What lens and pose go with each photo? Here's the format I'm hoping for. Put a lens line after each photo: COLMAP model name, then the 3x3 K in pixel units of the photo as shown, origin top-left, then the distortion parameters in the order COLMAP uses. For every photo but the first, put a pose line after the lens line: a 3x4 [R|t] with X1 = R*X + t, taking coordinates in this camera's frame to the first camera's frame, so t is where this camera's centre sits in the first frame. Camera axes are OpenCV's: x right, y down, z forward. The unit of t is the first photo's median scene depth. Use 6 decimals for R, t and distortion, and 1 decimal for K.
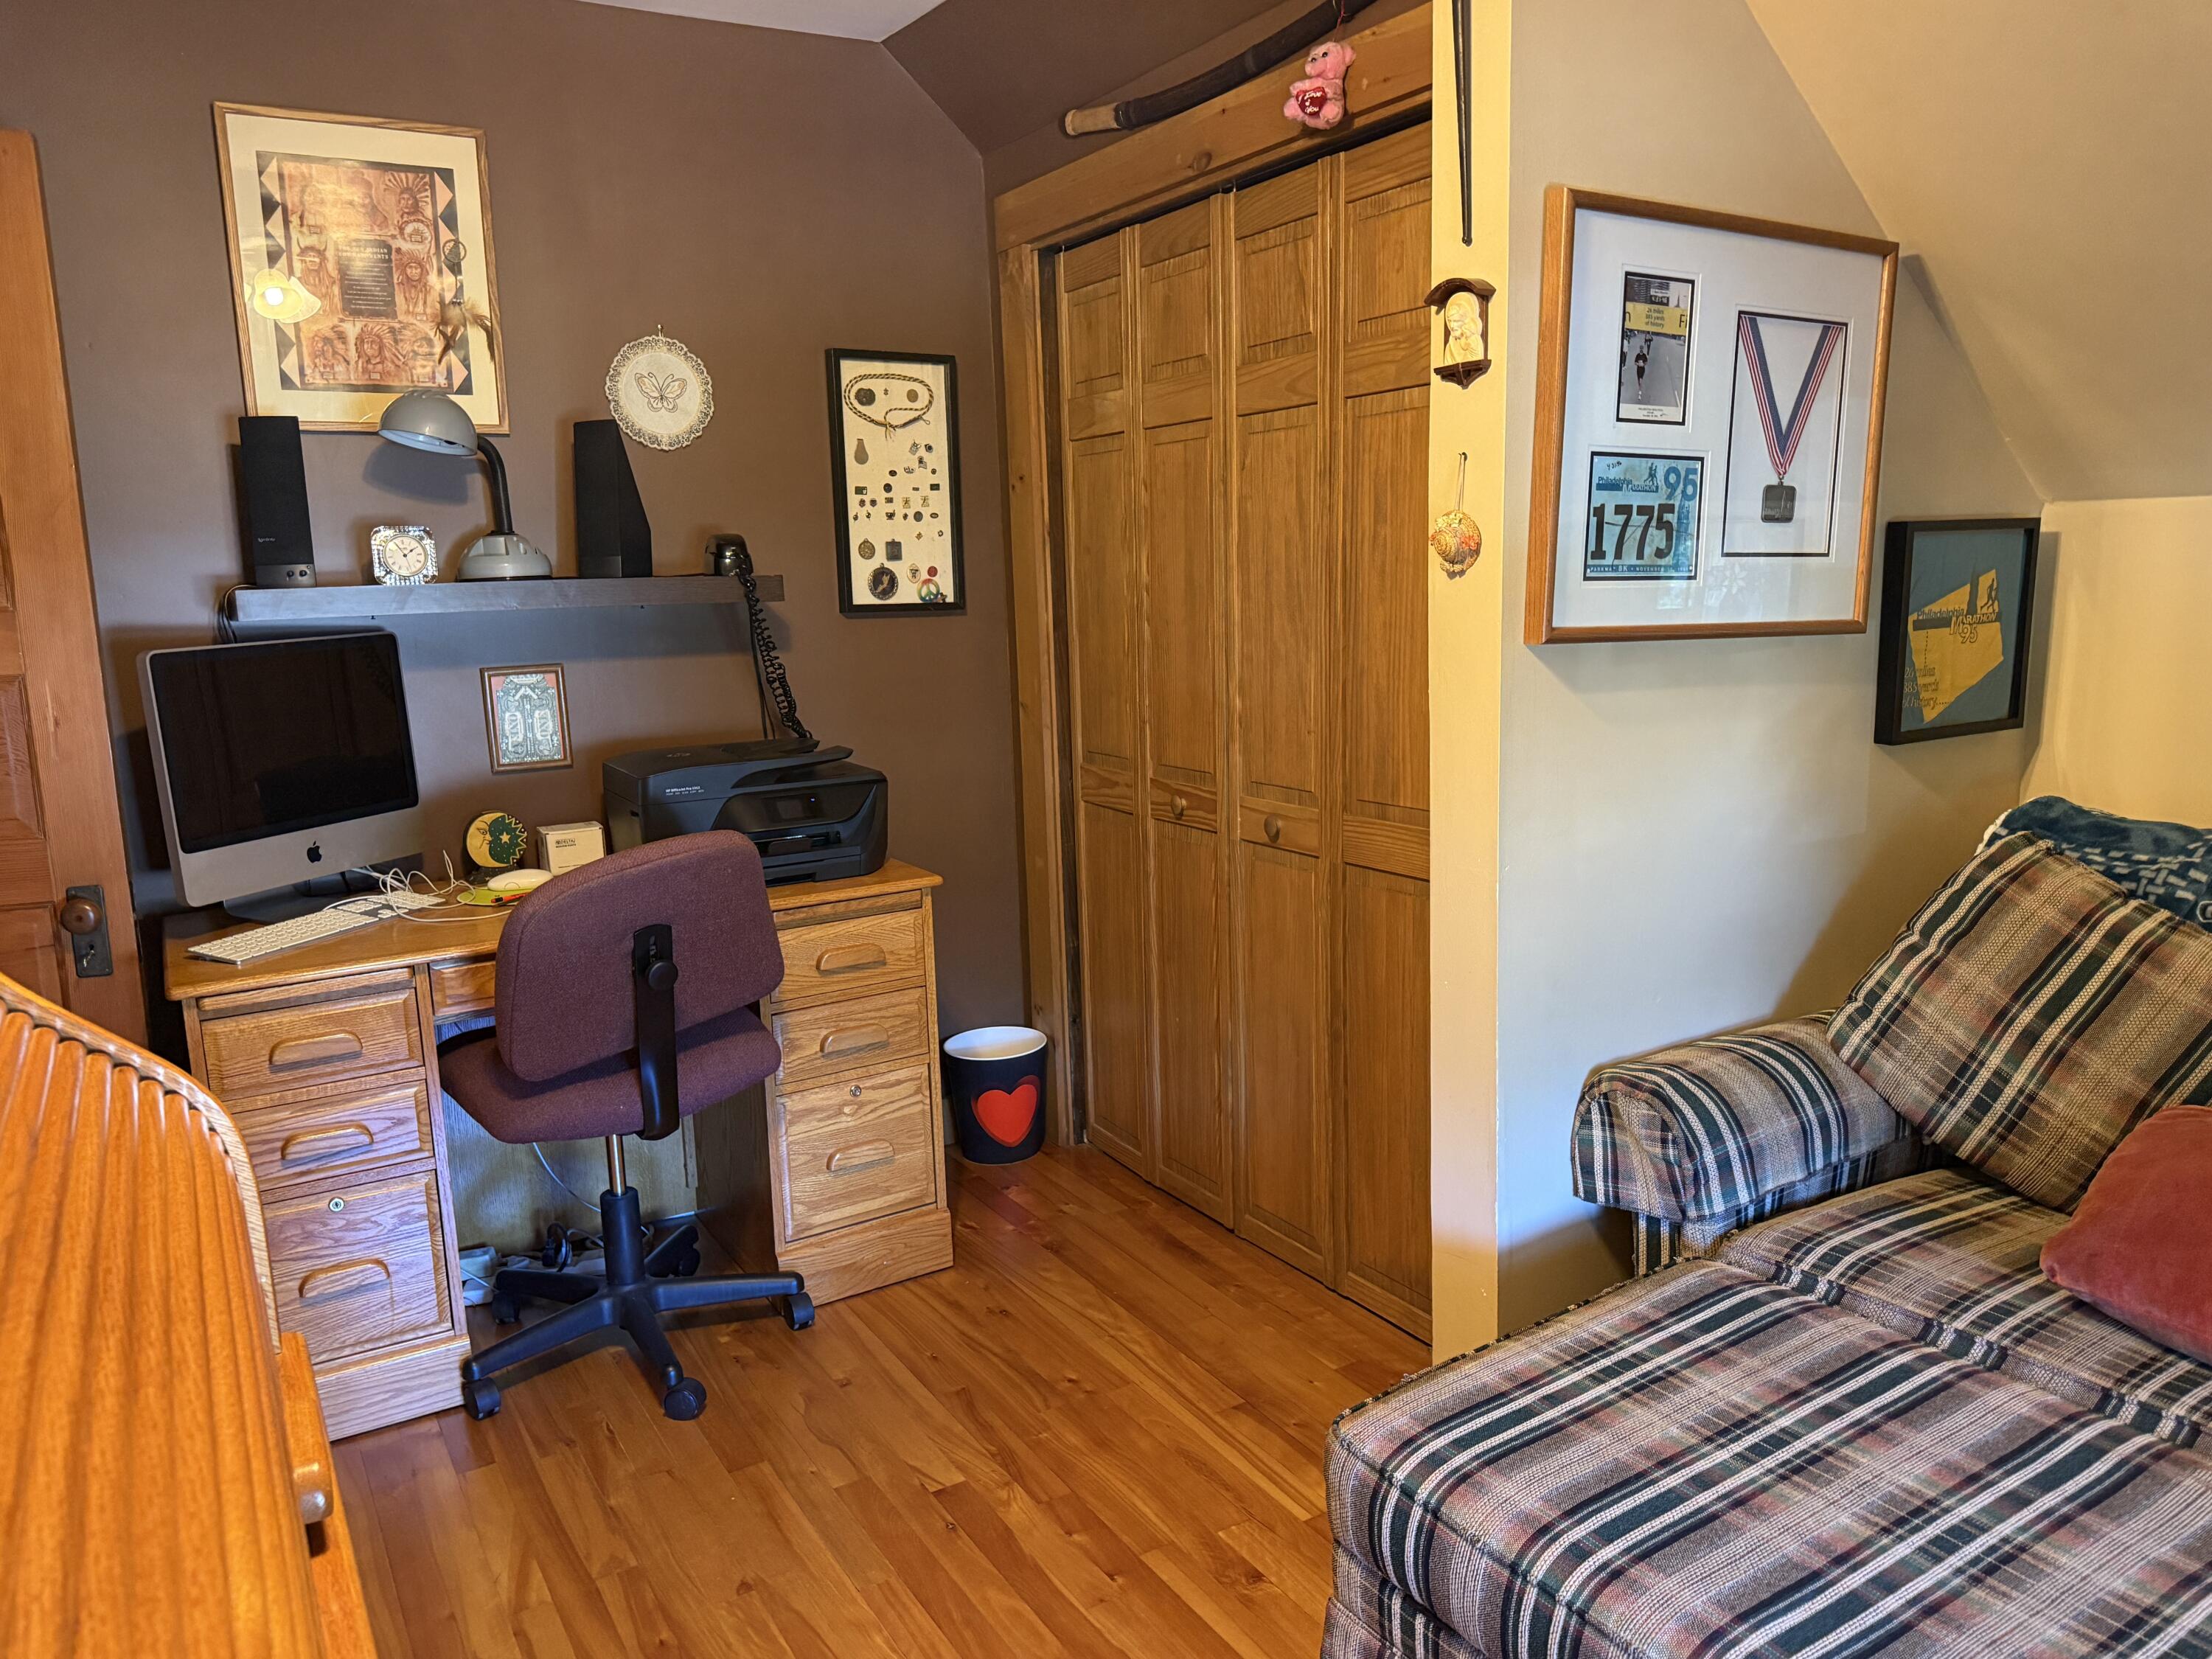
lens RADIAL K [[1590.5, 0, 1114.3], [0, 1590.5, 830.2], [0, 0, 1]] dist [0.092379, -0.152472]
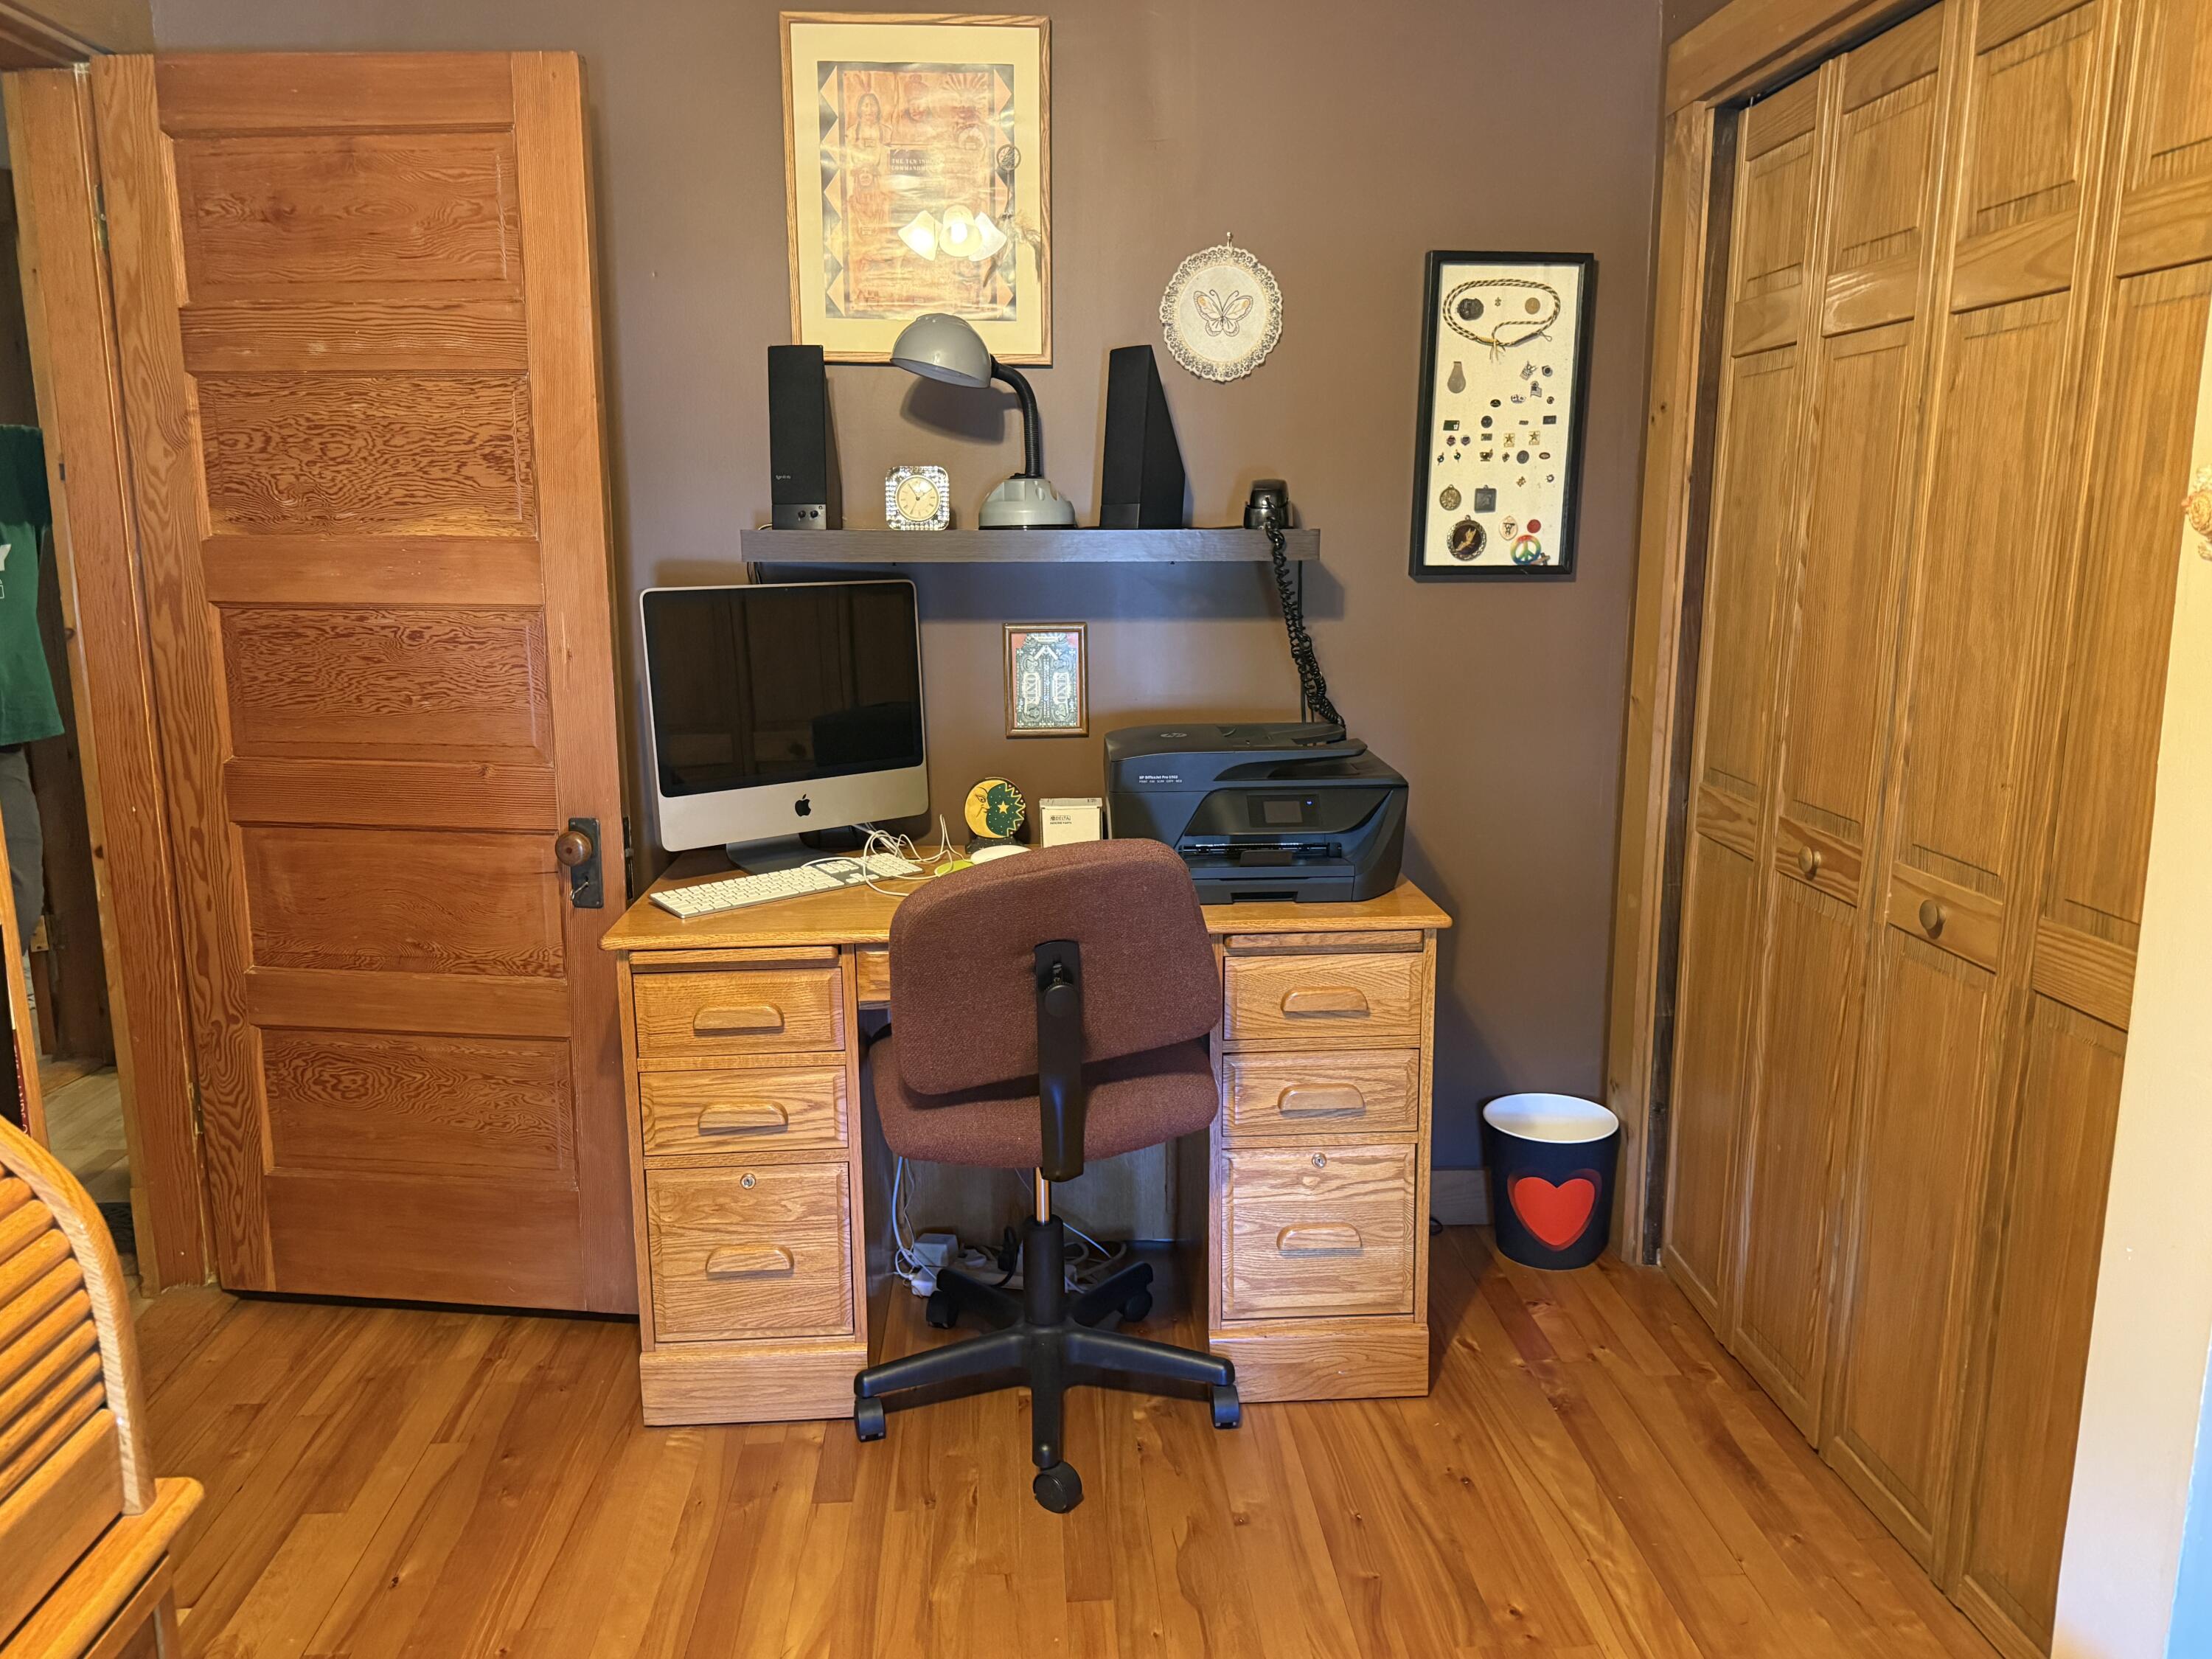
lens RADIAL K [[1607.1, 0, 1102.4], [0, 1607.1, 830.6], [0, 0, 1]] dist [0.092369, -0.118862]
pose [[0.885043, 0.115352, -0.450992, 0.095175], [-0.099627, 0.993301, 0.058550, -0.043411], [0.454724, -0.006889, 0.890606, 0.208903]]
